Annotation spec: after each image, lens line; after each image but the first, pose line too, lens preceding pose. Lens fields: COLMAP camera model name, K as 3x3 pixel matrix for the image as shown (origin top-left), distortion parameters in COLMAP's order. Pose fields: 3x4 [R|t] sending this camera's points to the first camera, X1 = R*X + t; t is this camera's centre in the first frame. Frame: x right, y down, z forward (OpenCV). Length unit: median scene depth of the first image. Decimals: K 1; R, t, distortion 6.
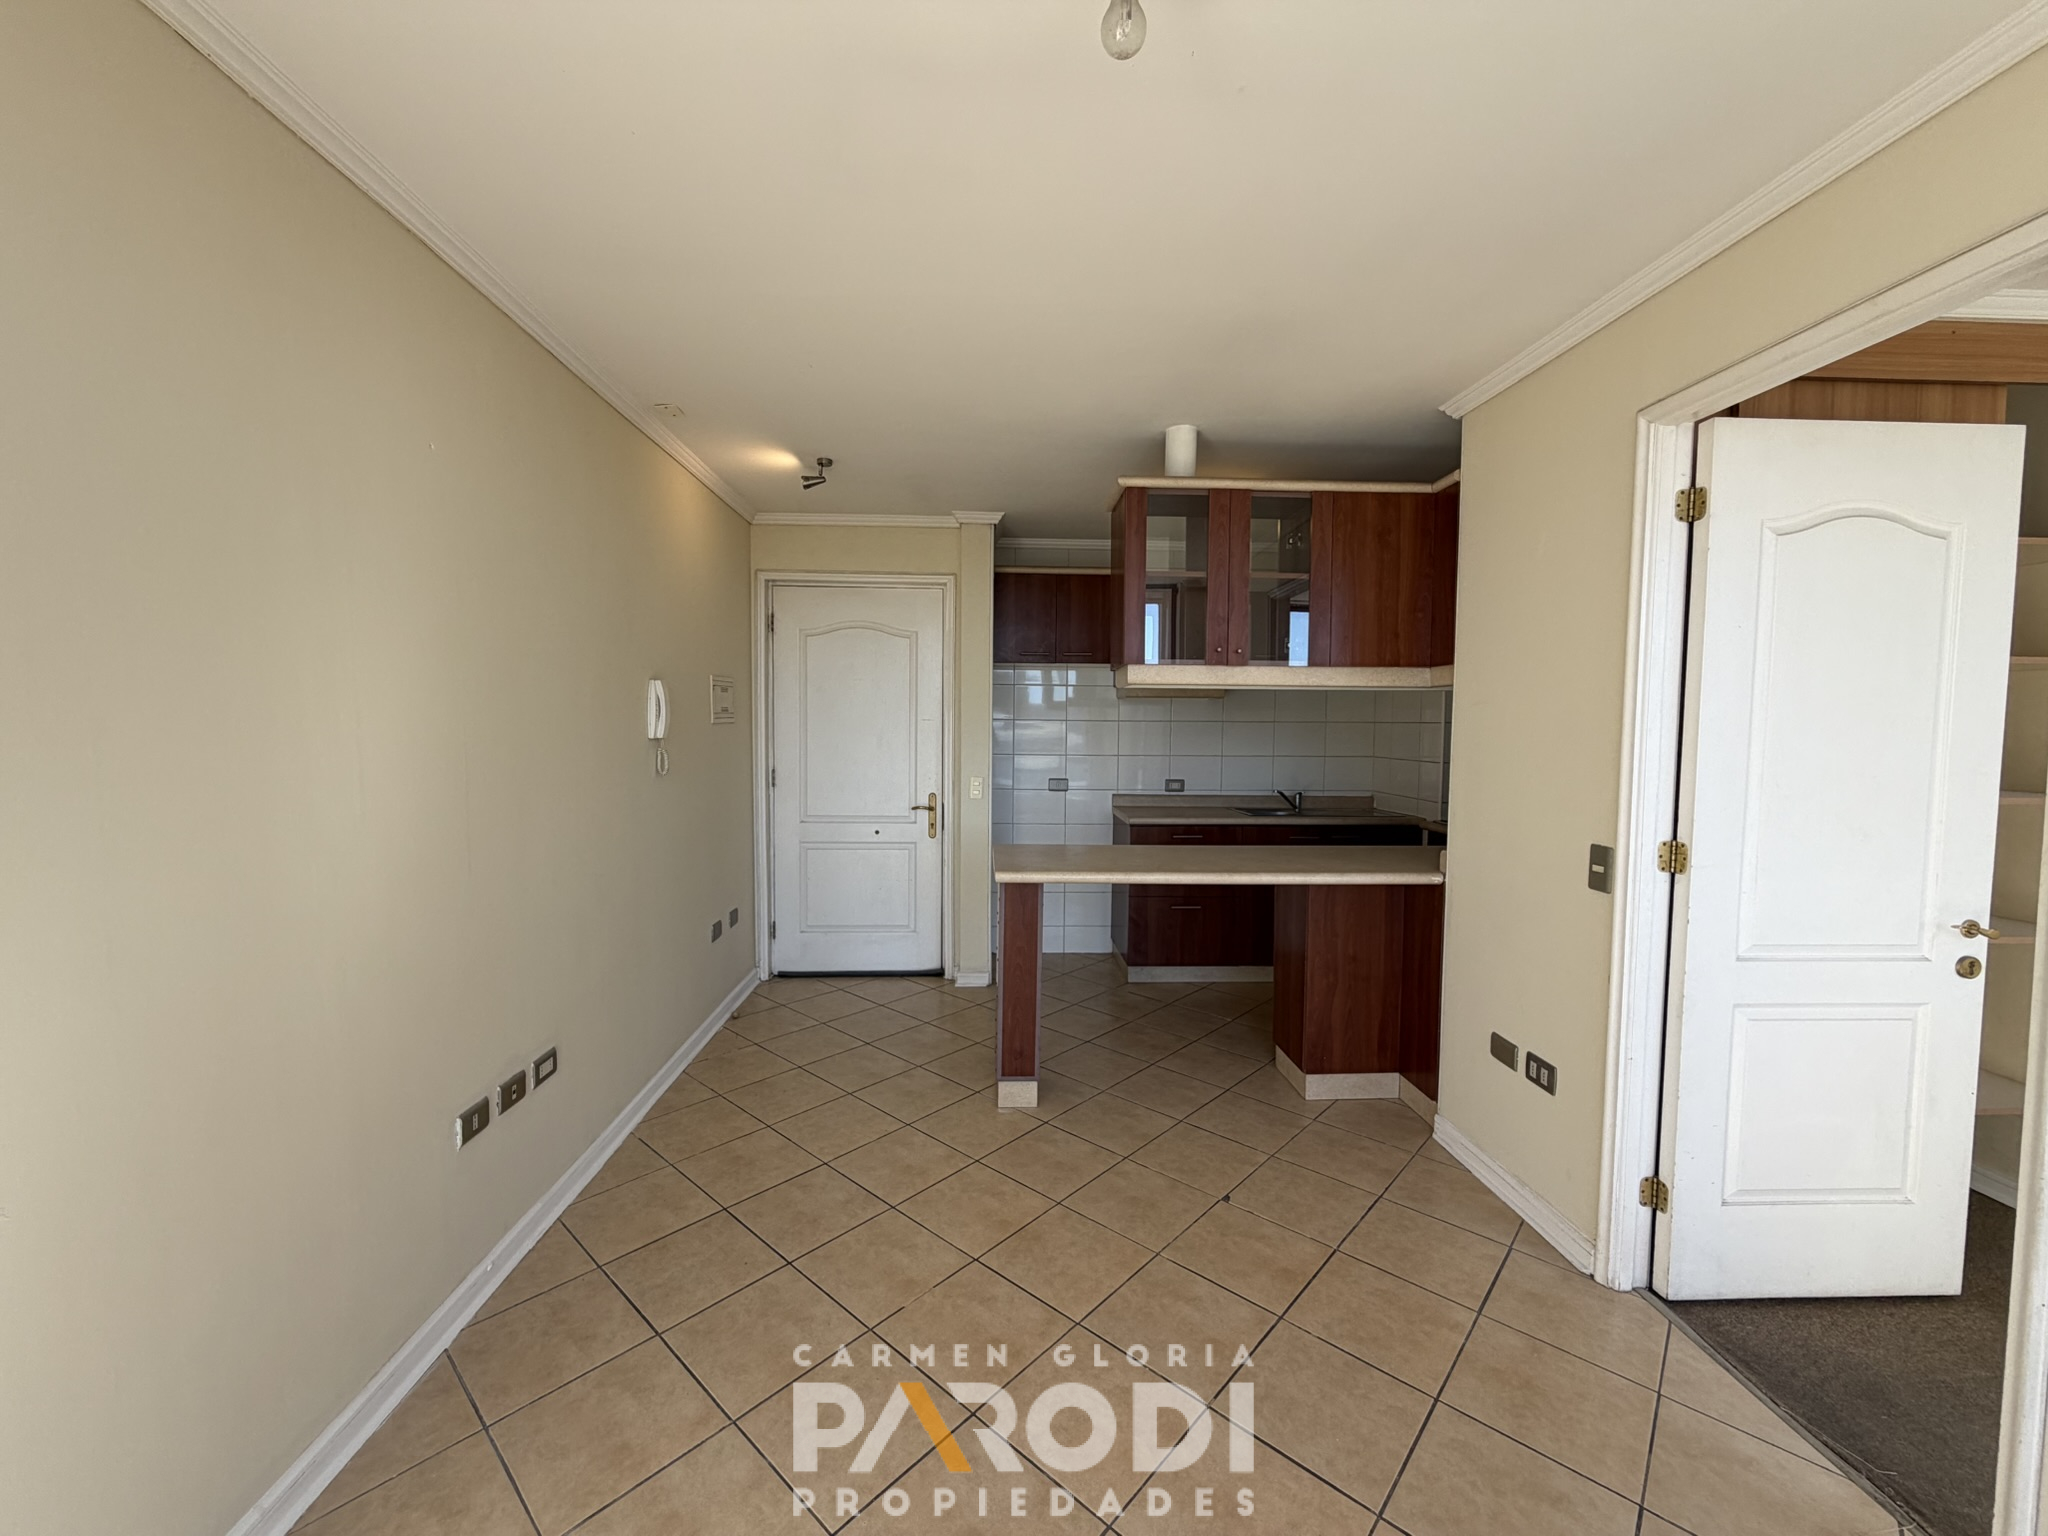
lens RADIAL K [[814.7, 0, 1019.8], [0, 814.7, 767.2], [0, 0, 1]] dist [-0.001171, 0.000500]
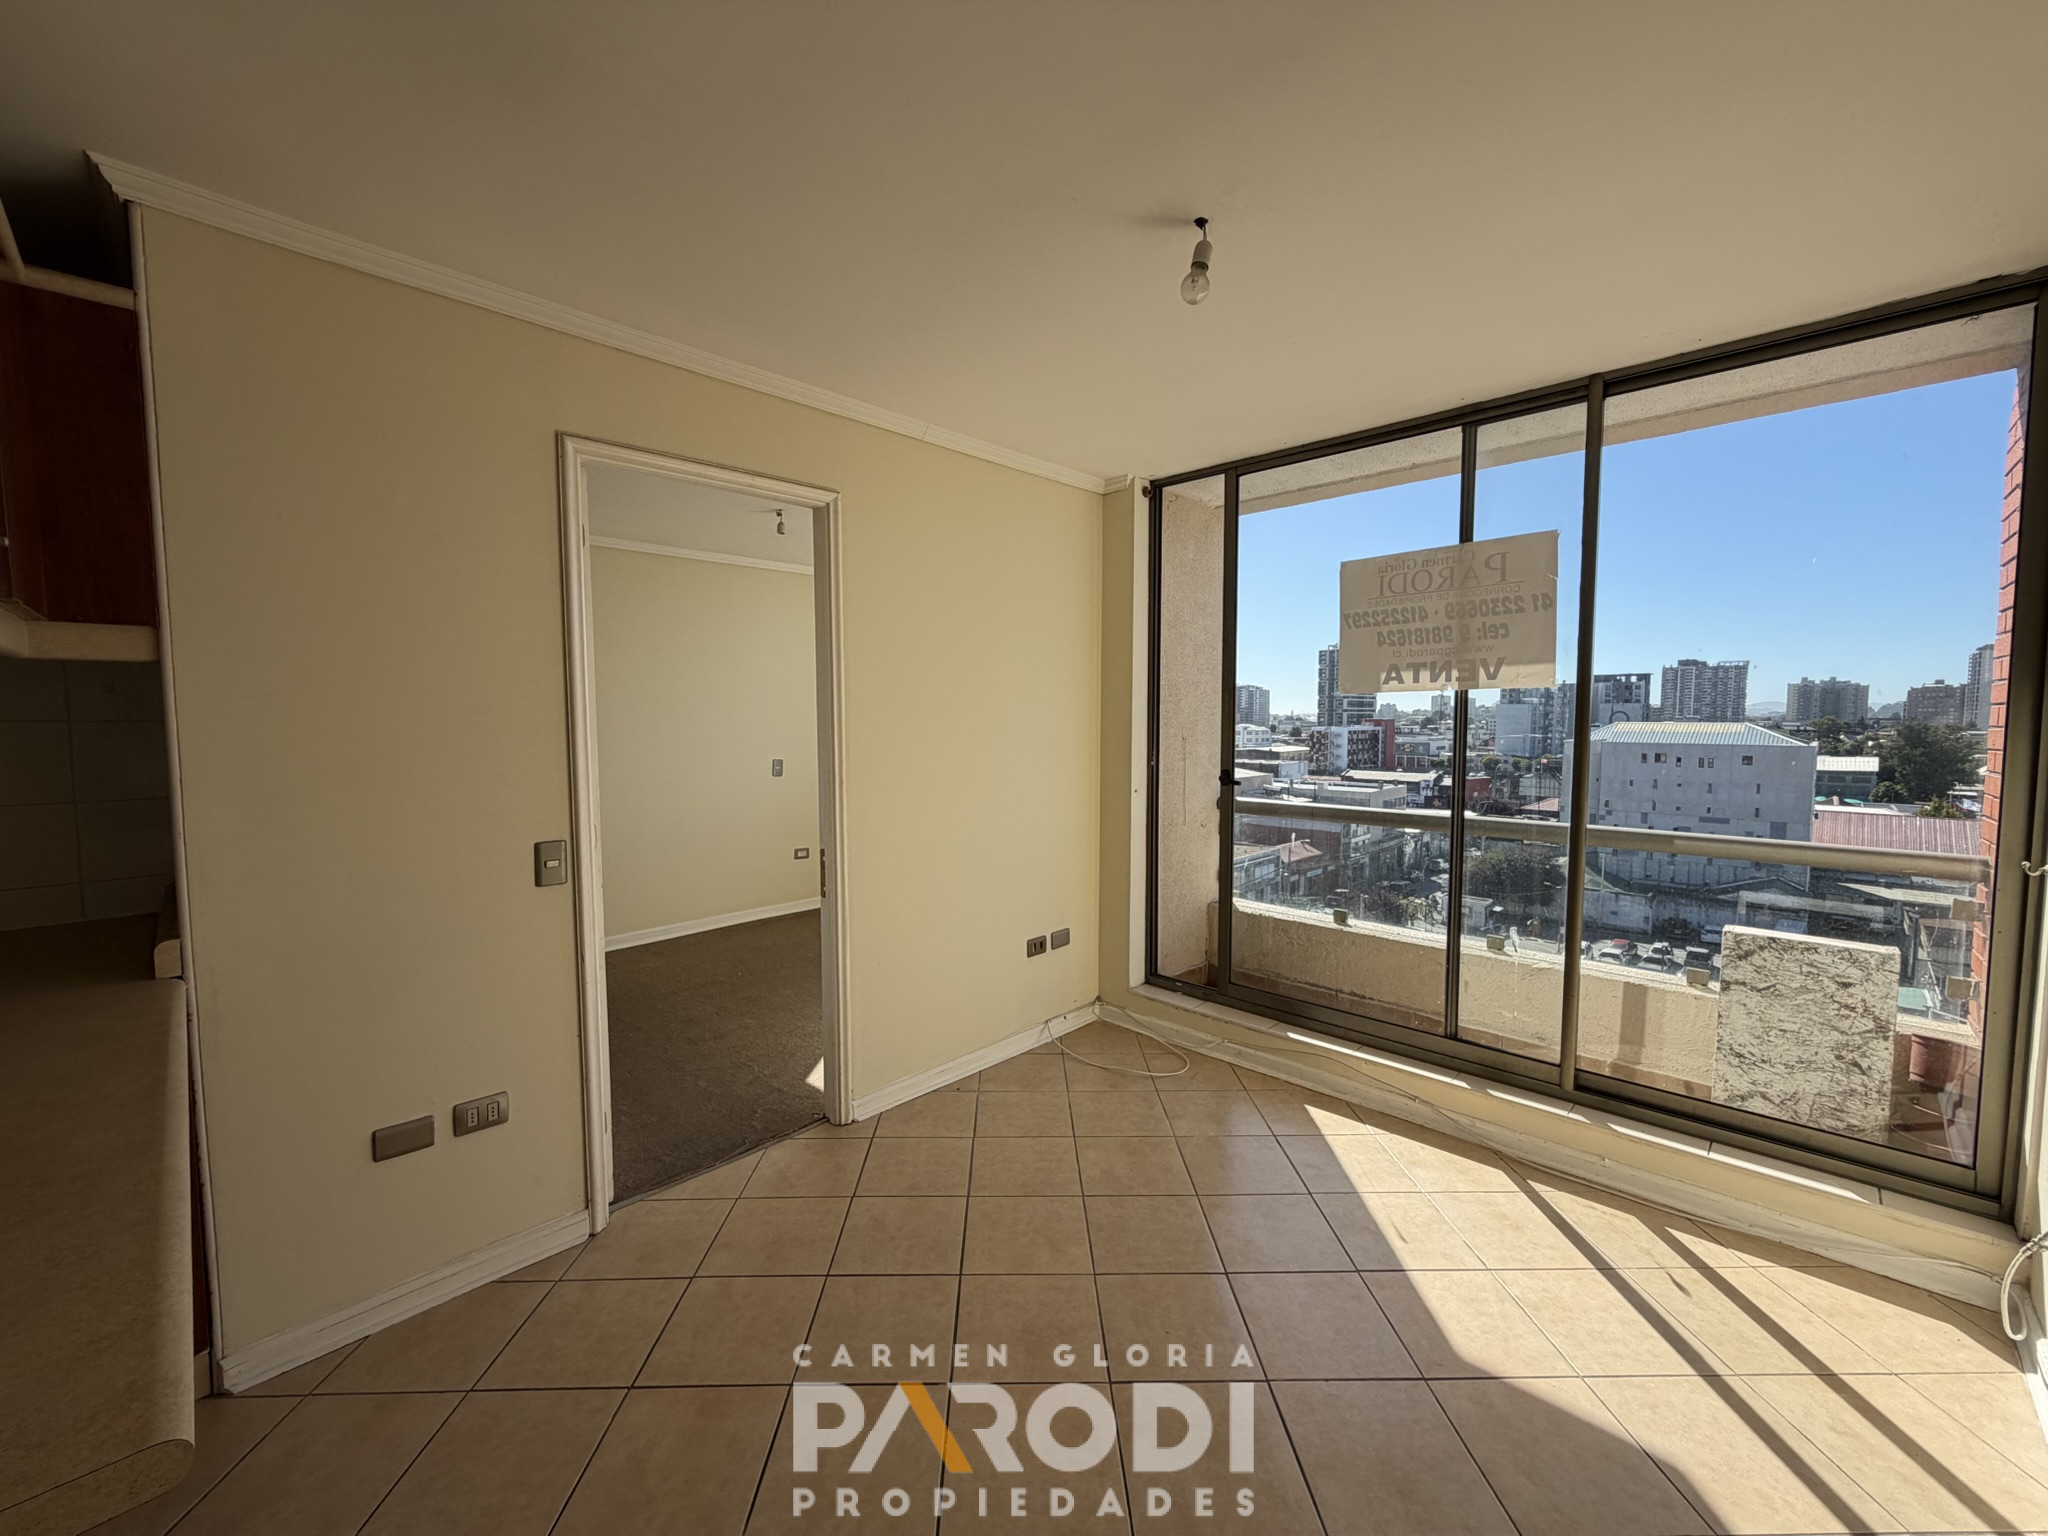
lens RADIAL K [[814.7, 0, 1019.8], [0, 814.7, 767.2], [0, 0, 1]] dist [-0.001171, 0.000500]
pose [[-0.683484, -0.056145, 0.727803, -0.294819], [0.035315, 0.993327, 0.109793, -0.060071], [-0.729111, 0.100744, -0.676940, 0.846356]]
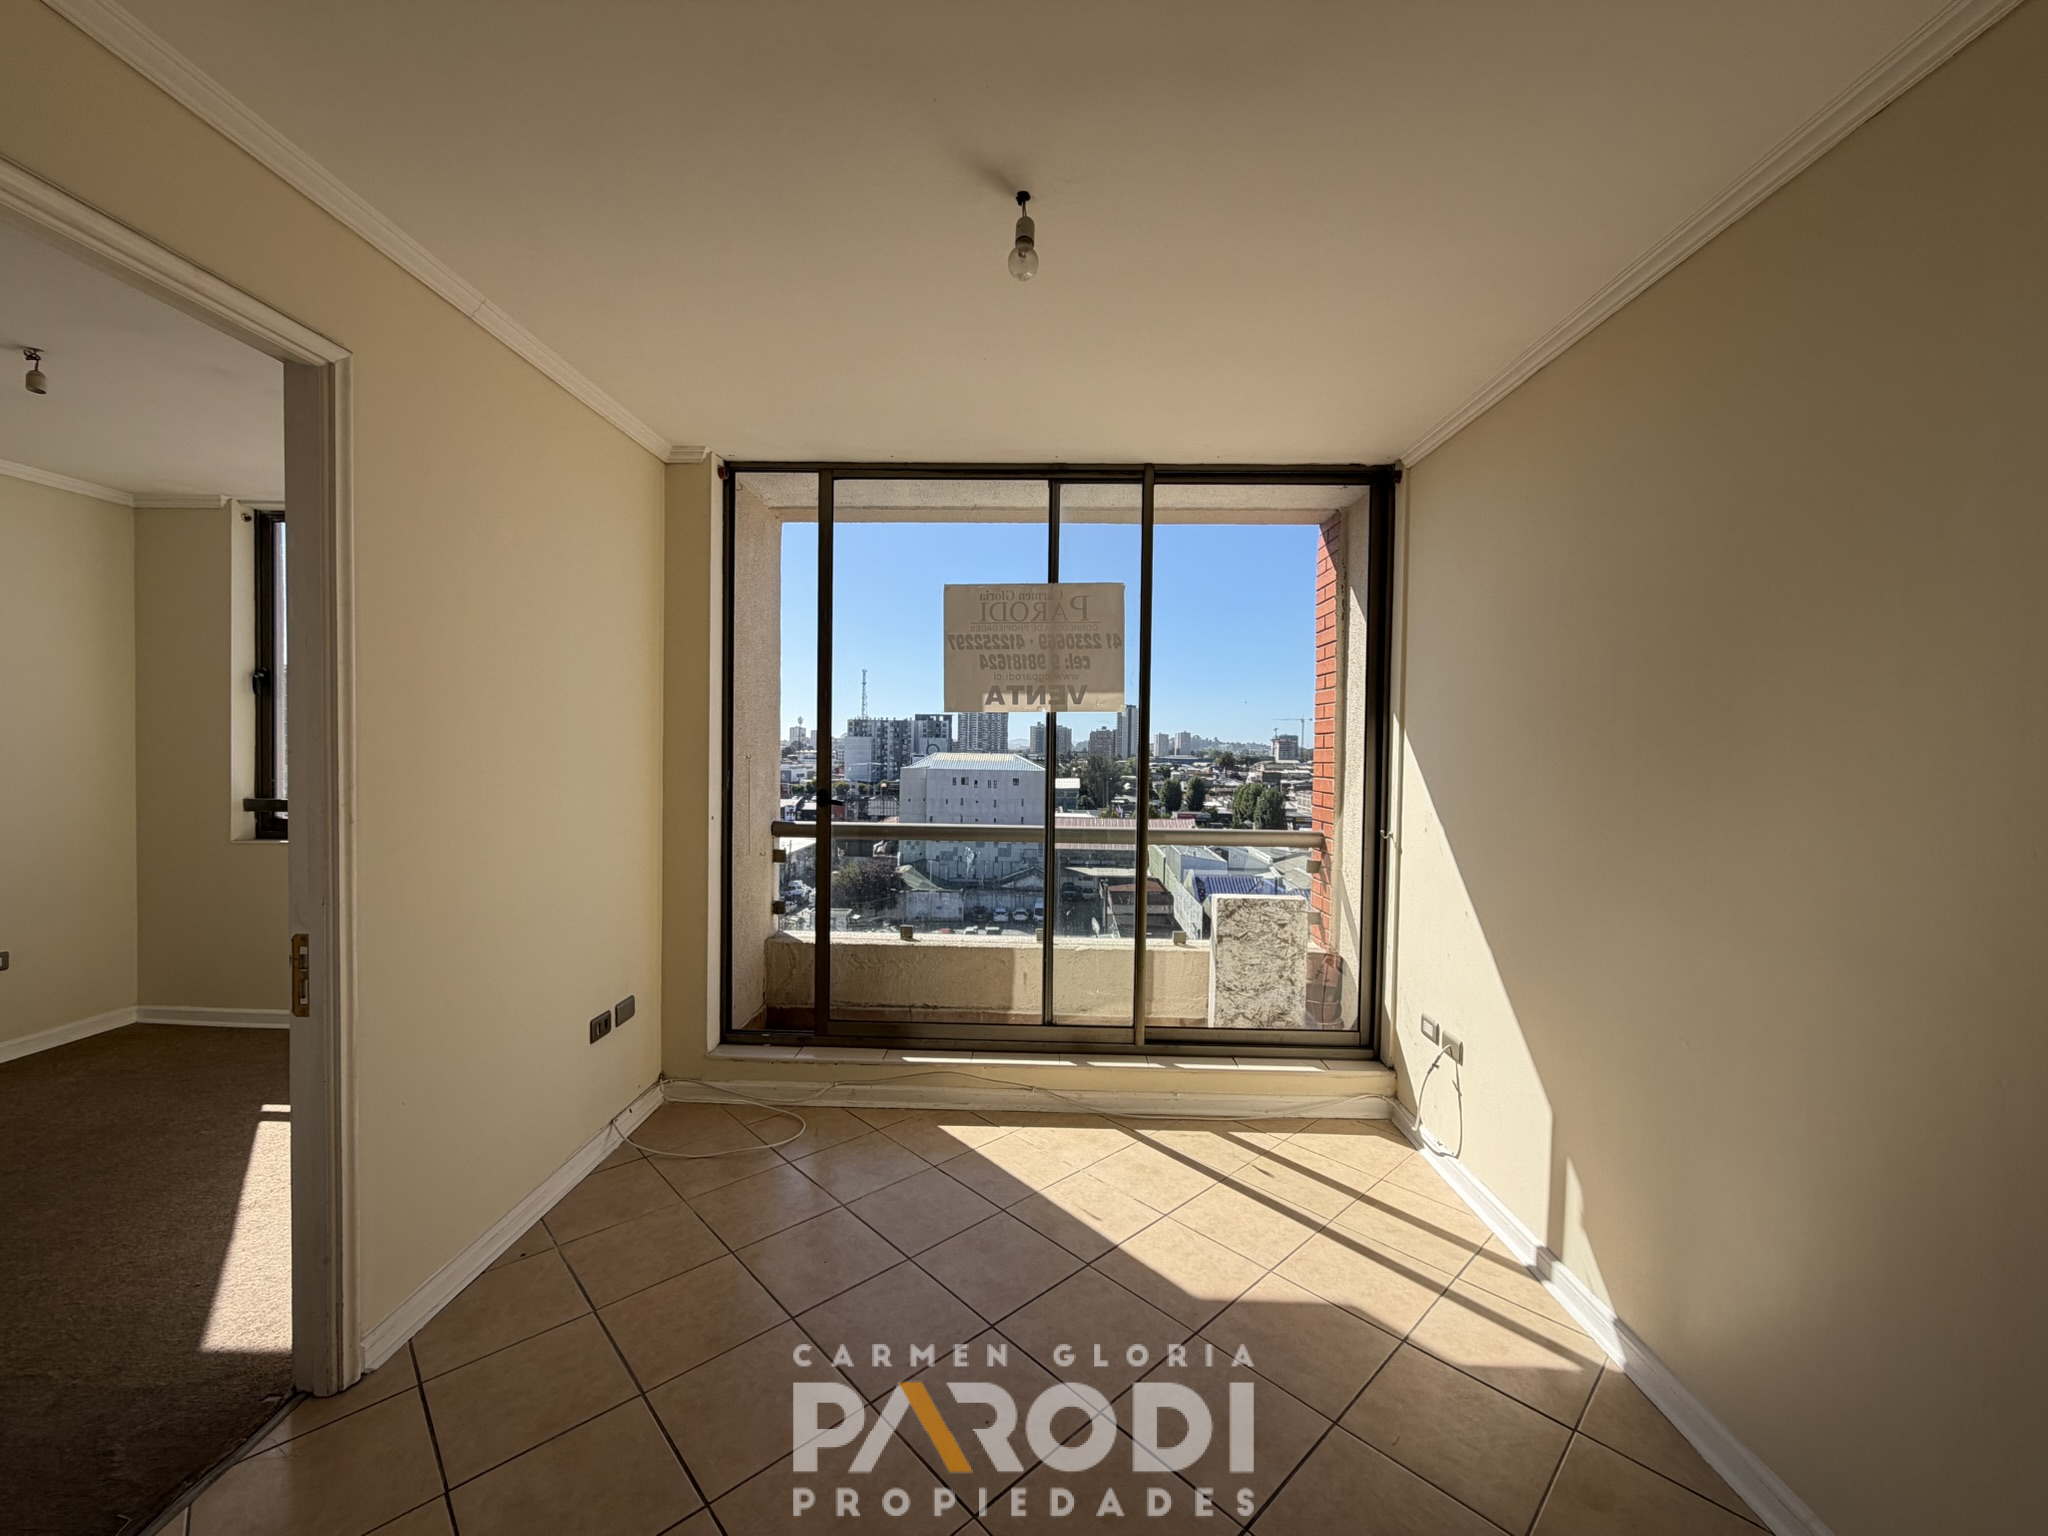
lens RADIAL K [[814.7, 0, 1019.8], [0, 814.7, 767.2], [0, 0, 1]] dist [-0.001171, 0.000500]
pose [[-0.996790, -0.026280, 0.075622, 0.000286], [-0.020157, 0.996541, 0.080621, -0.040918], [-0.077479, 0.078838, -0.993872, 0.892213]]
